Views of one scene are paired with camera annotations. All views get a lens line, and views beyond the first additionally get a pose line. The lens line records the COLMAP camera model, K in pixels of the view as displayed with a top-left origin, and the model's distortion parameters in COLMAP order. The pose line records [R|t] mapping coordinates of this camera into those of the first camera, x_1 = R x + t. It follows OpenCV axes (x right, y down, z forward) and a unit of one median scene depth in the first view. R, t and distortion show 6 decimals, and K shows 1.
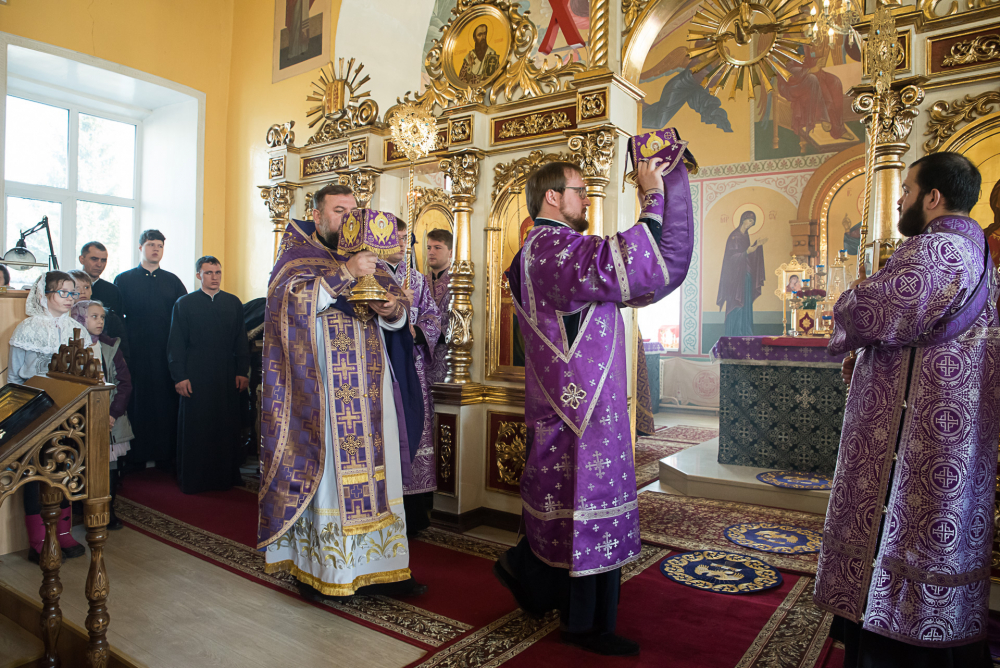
lens RADIAL K [[688.1, 0, 503.4], [0, 688.1, 328.0], [0, 0, 1]] dist [-0.128142, 0.094769]
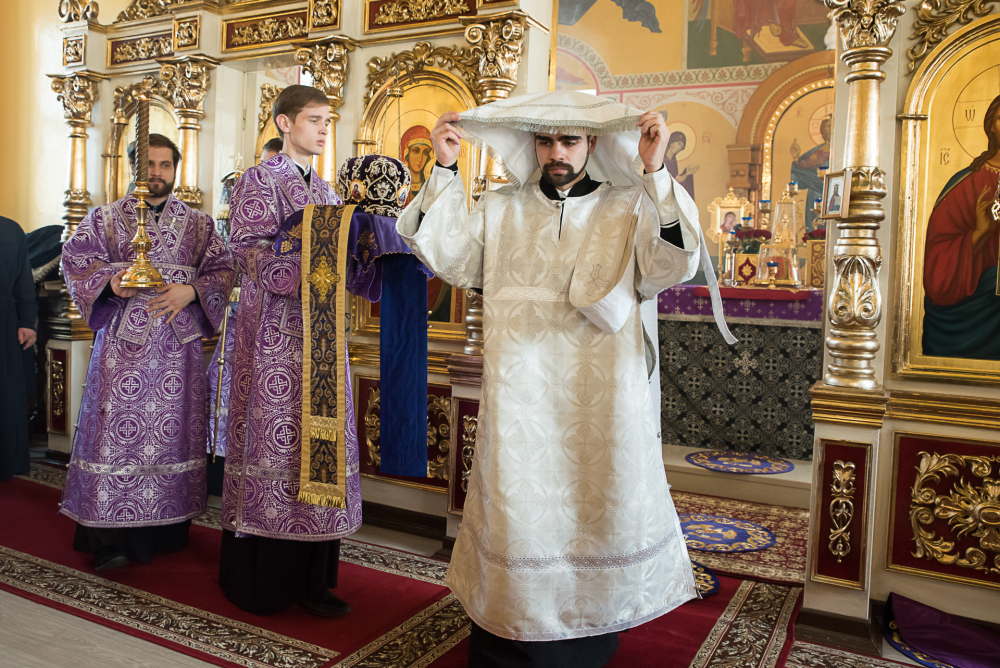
lens RADIAL K [[856.0, 0, 464.4], [0, 856.0, 303.4], [0, 0, 1]] dist [-0.097537, 0.120155]
pose [[0.993343, 0.012242, 0.114539, -0.010582], [-0.016352, 0.999253, 0.035006, 0.002467], [-0.114025, -0.036646, 0.992802, 0.019349]]
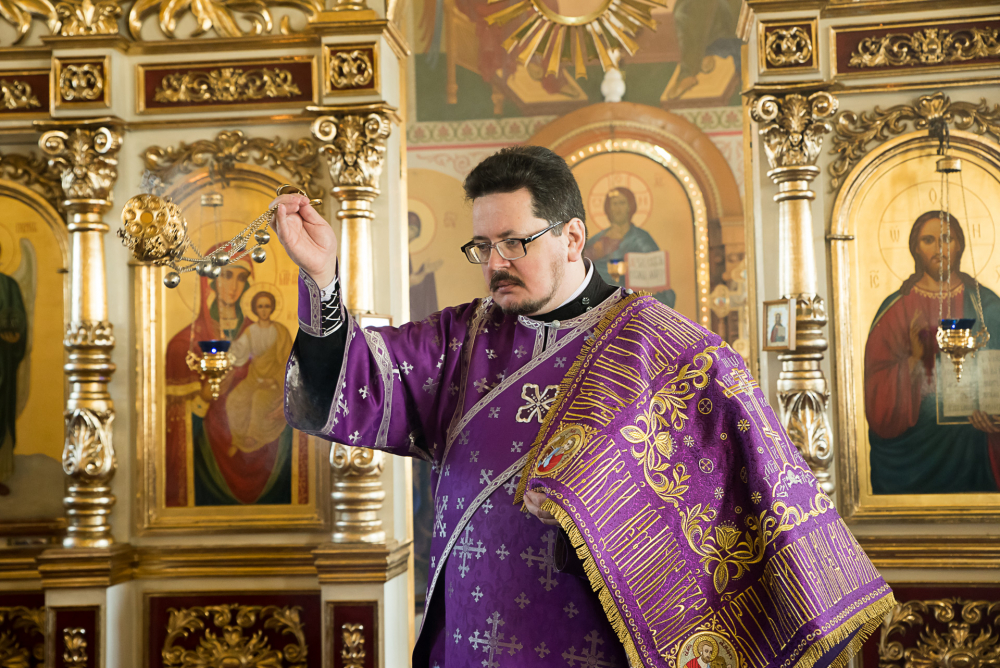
lens RADIAL K [[1444.3, 0, 497.5], [0, 1444.3, 330.0], [0, 0, 1]] dist [0.099696, 0.161680]
pose [[0.872889, -0.011931, 0.487773, -0.311838], [0.043991, 0.997554, -0.054325, -0.012062], [-0.485932, 0.068877, 0.871279, -0.151789]]
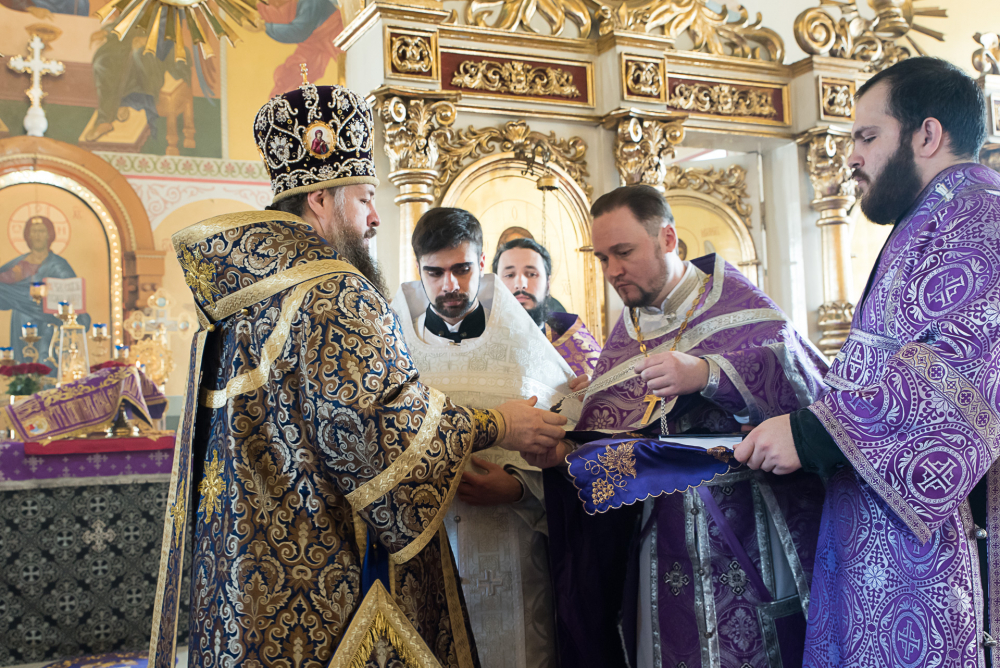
lens RADIAL K [[1135.4, 0, 429.3], [0, 1135.4, 362.7], [0, 0, 1]] dist [-0.064849, 0.168325]
pose [[0.512796, 0.010725, 0.858444, -0.325531], [0.043439, 0.998317, -0.038421, -0.002633], [-0.857411, 0.056992, 0.511467, 0.201706]]
